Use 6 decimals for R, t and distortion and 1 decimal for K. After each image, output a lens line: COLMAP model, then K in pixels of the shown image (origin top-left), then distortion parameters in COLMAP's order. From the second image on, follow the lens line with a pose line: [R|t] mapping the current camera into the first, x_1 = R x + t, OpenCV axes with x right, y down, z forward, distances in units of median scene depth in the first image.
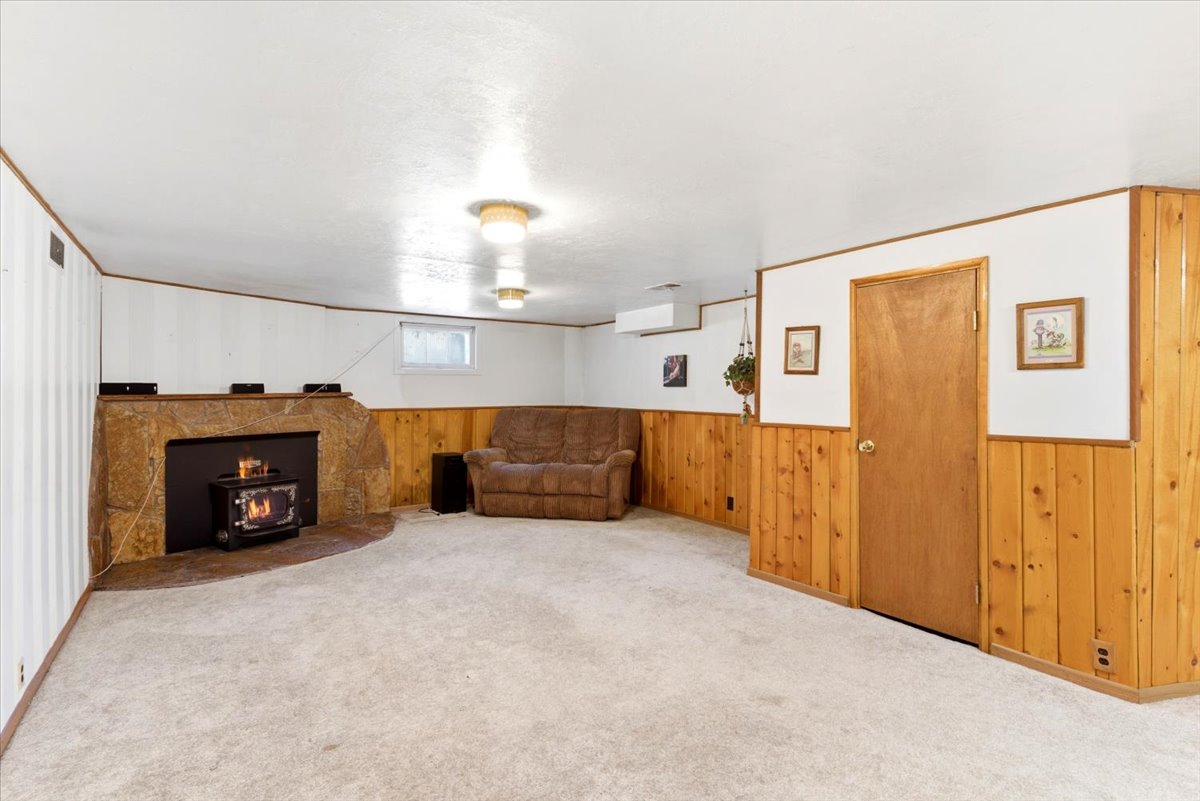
lens RADIAL K [[584.7, 0, 605.9], [0, 584.7, 403.1], [0, 0, 1]] dist [0.002590, 0.000241]
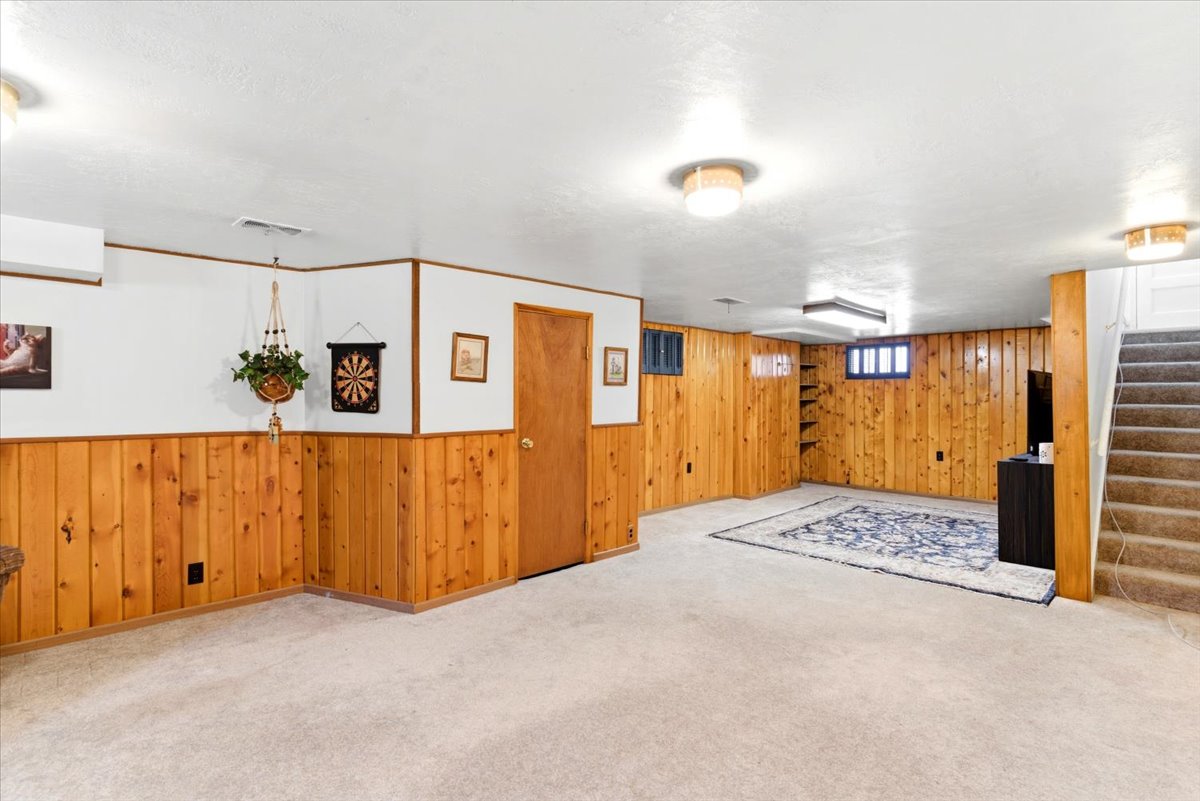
lens RADIAL K [[576.2, 0, 600.0], [0, 576.2, 400.5], [0, 0, 1]] dist [0.001390, 0.000254]
pose [[-0.171998, -0.007528, 0.985069, -0.666139], [0.018755, 0.999765, 0.010915, -0.022334], [-0.984919, 0.020352, -0.171816, 0.924327]]
